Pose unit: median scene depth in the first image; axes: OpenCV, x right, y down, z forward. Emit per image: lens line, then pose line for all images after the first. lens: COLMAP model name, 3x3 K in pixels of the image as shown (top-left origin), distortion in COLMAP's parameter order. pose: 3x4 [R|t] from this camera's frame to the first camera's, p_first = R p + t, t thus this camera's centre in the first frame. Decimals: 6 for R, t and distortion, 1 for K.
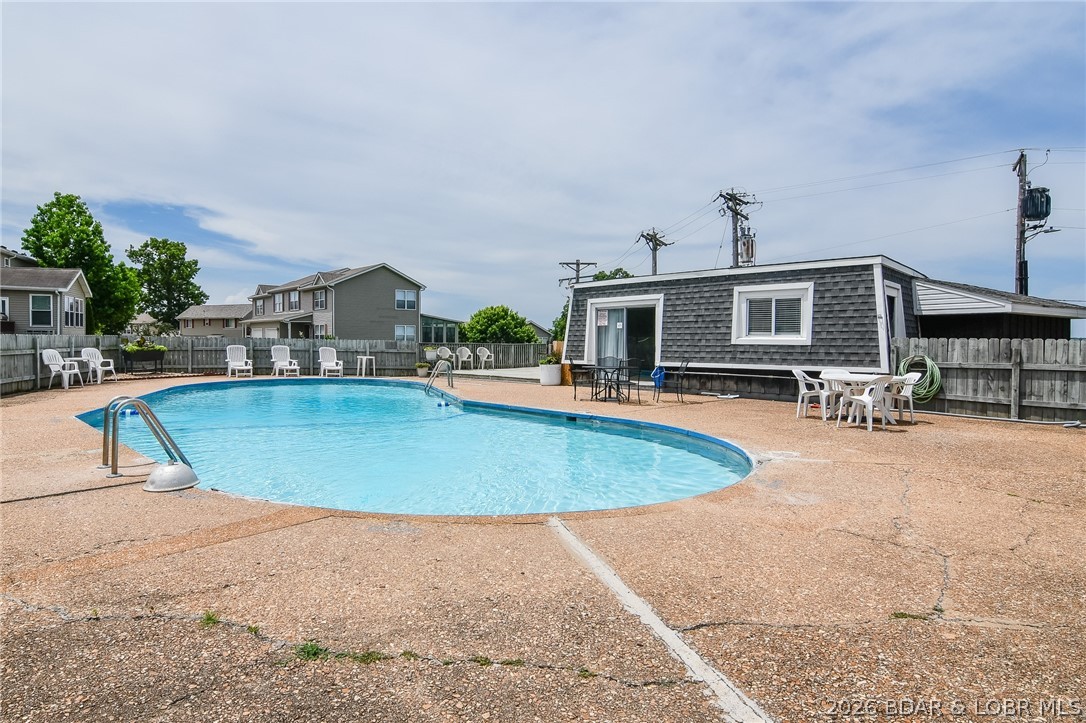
lens RADIAL K [[602.2, 0, 478.6], [0, 602.2, 359.0], [0, 0, 1]] dist [-0.001668, -0.000894]
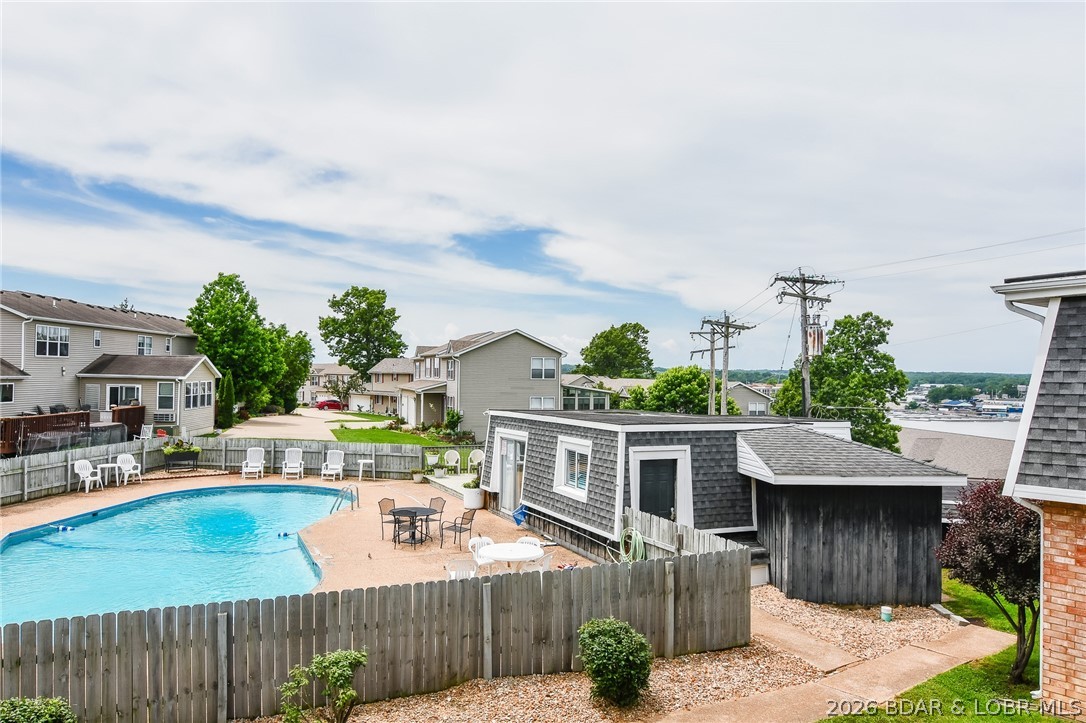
lens RADIAL K [[764.3, 0, 543.0], [0, 764.3, 361.5], [0, 0, 1]] dist [-0.005883, -0.005316]
pose [[0.944958, 0.000875, -0.327190, 0.556061], [-0.016755, 0.998814, -0.045719, -0.124938], [0.326762, 0.048684, 0.943852, -0.166160]]
